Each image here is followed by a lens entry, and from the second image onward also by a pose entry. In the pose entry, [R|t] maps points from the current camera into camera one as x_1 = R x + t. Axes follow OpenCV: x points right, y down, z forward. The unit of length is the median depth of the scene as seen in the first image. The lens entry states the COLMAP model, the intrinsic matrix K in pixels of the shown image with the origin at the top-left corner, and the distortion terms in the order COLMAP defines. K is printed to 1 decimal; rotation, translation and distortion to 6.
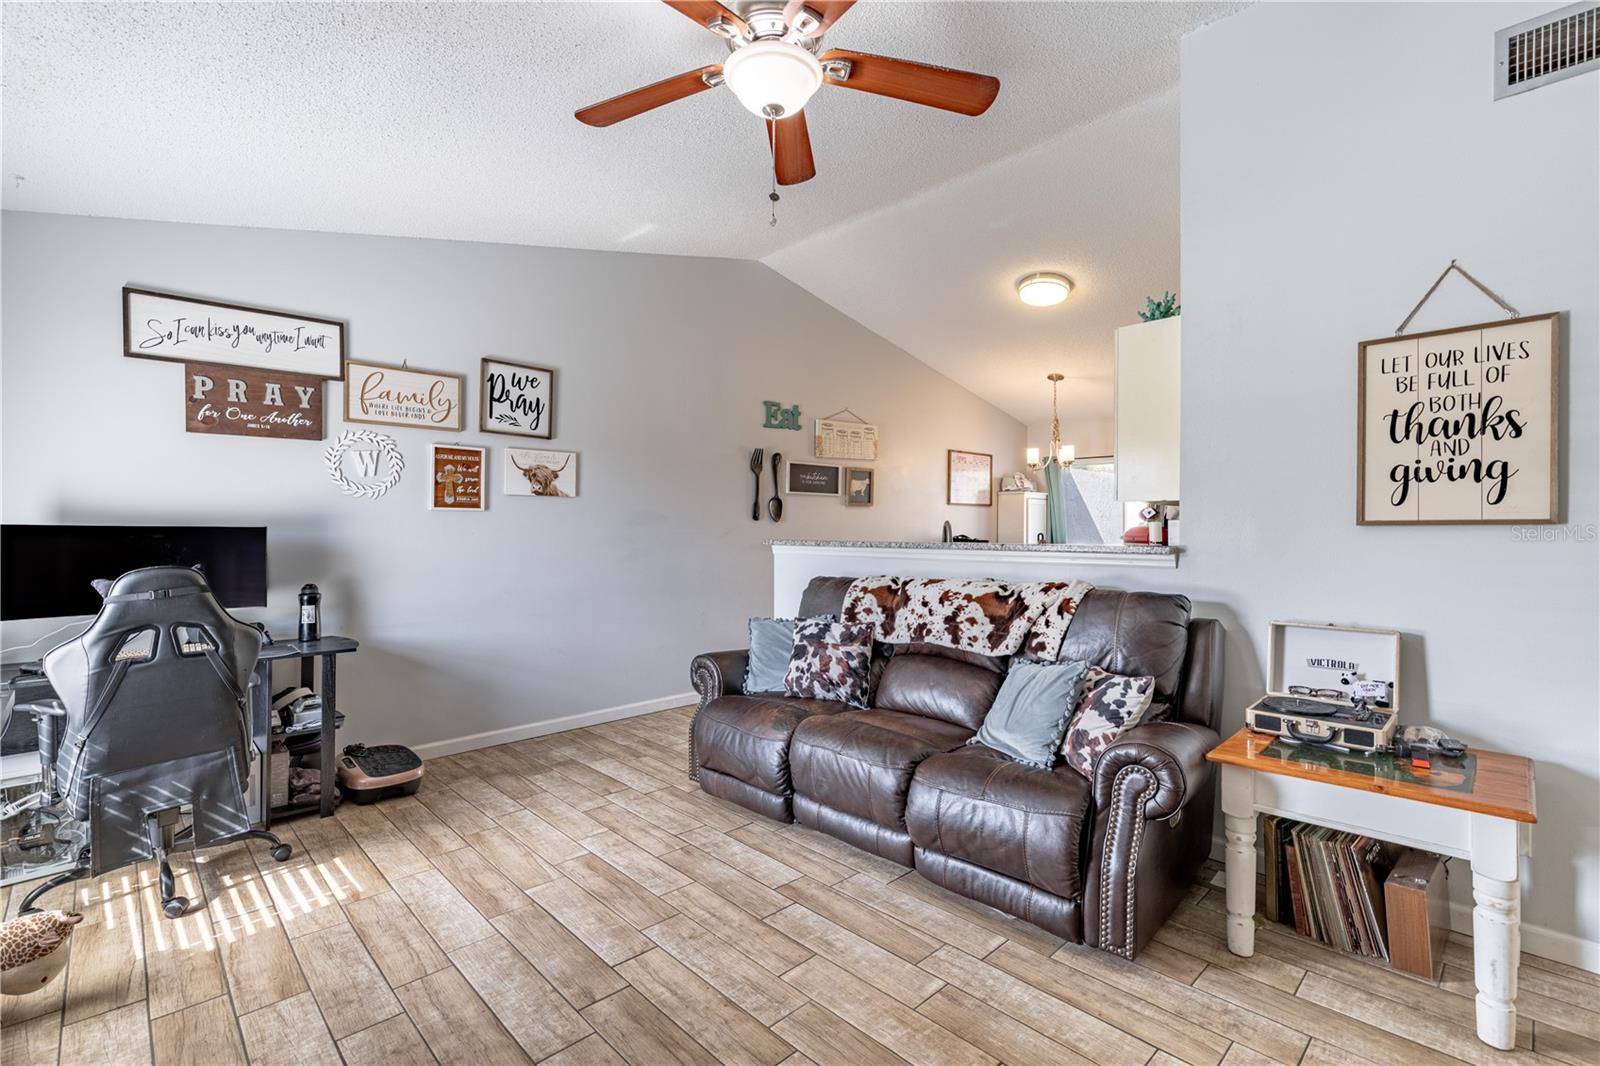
lens RADIAL K [[719.2, 0, 800.0], [0, 719.2, 533.0], [0, 0, 1]] dist [-0.000109, 0.000209]
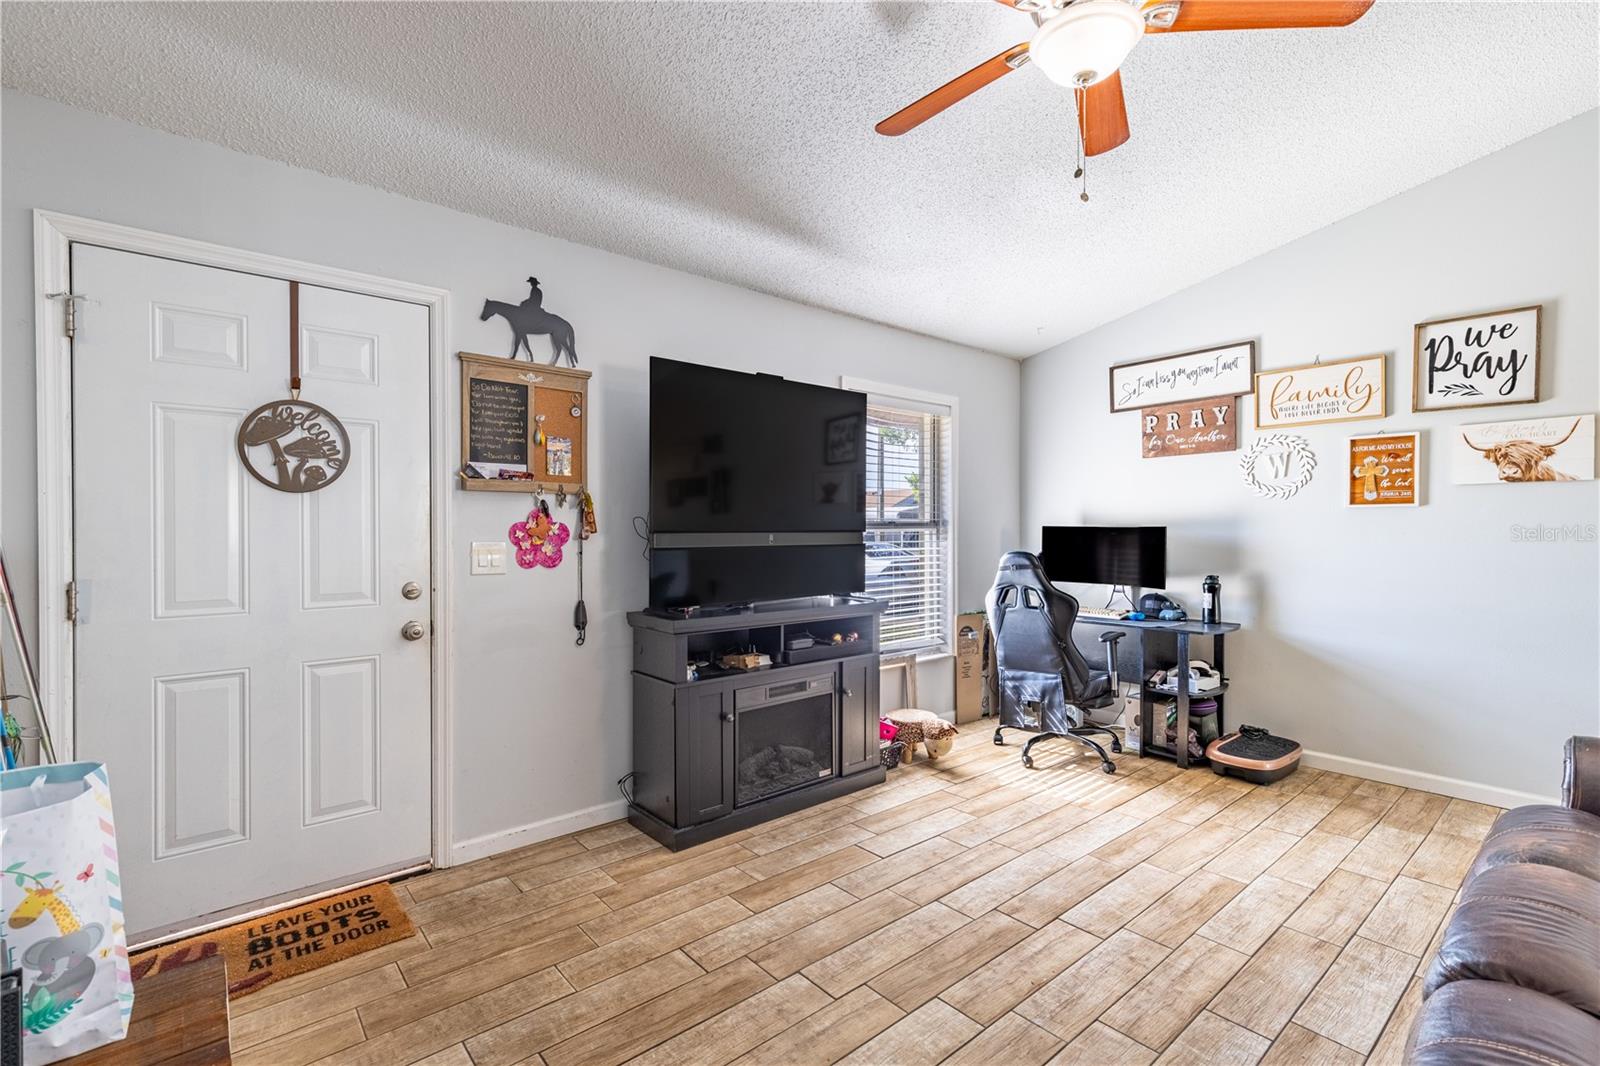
lens RADIAL K [[719.2, 0, 800.0], [0, 719.2, 533.0], [0, 0, 1]] dist [-0.000109, 0.000209]
pose [[-0.068166, 0.004135, -0.997665, 0.543664], [-0.004814, 0.999978, 0.004474, -0.000020], [0.997662, 0.005108, -0.068145, 0.414676]]
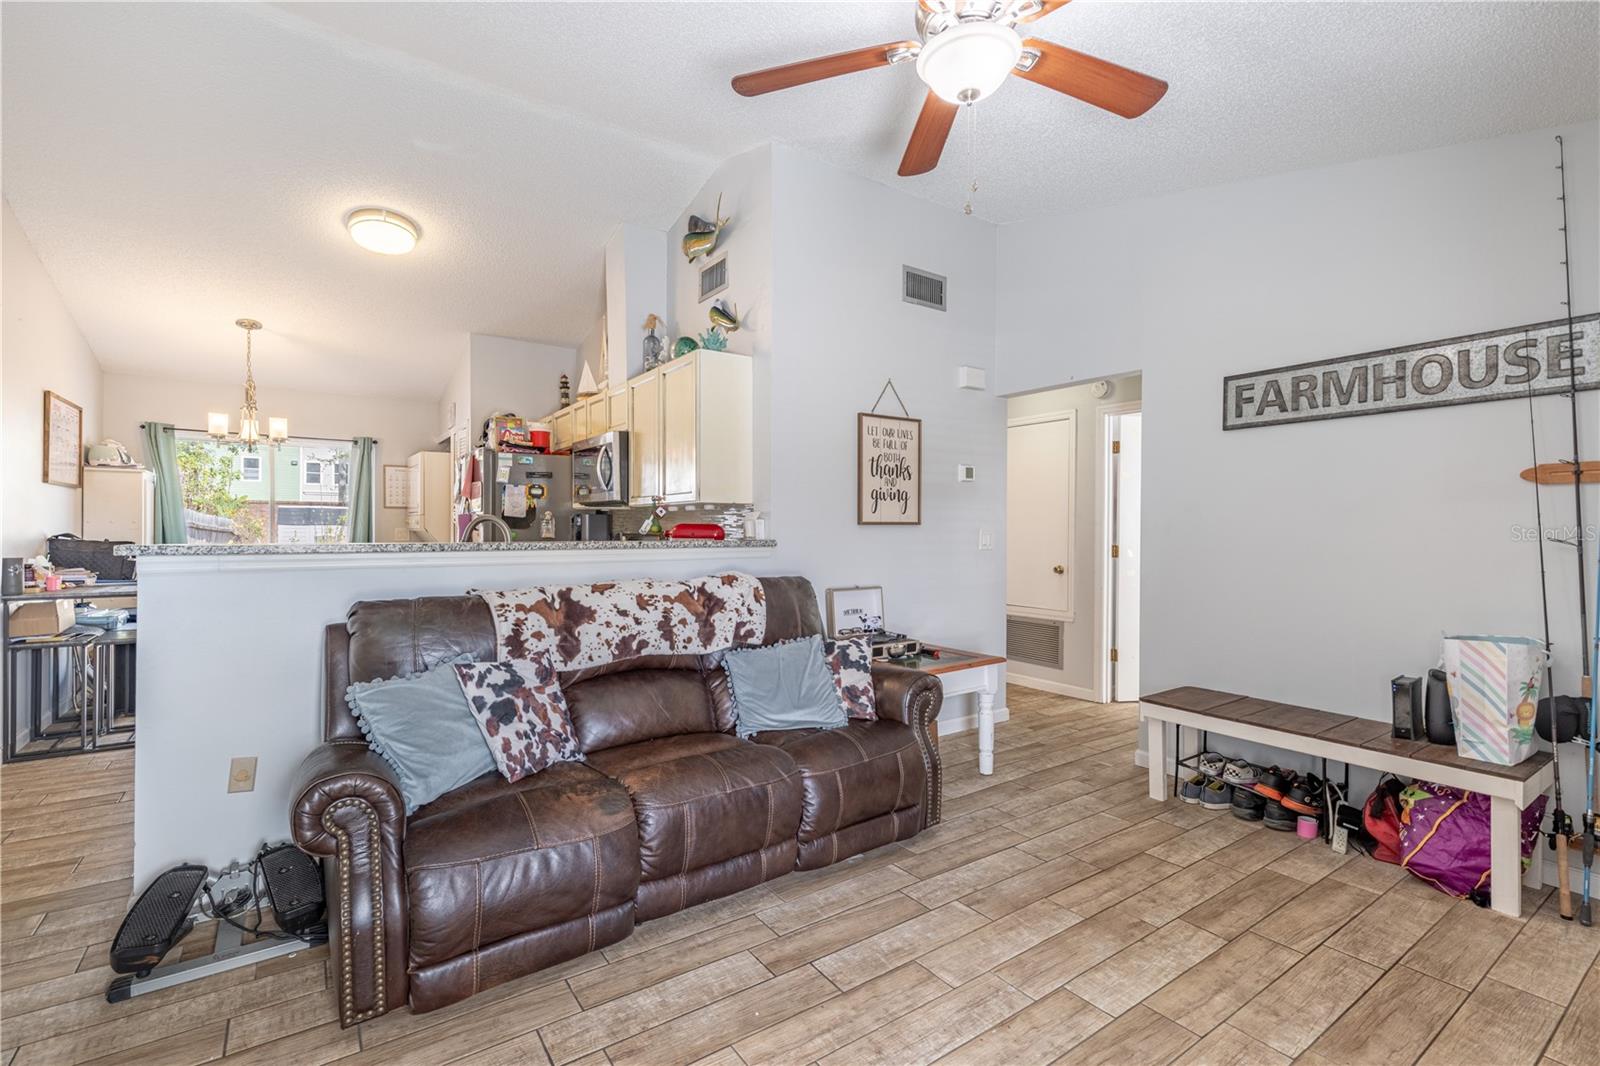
lens RADIAL K [[710.4, 0, 800.0], [0, 710.4, 533.0], [0, 0, 1]] dist [0.012386, -0.000008]
pose [[0.161007, -0.007504, 0.986925, -0.610588], [0.001692, 0.999972, 0.007327, -0.002663], [-0.986952, 0.000490, 0.161015, 0.635662]]
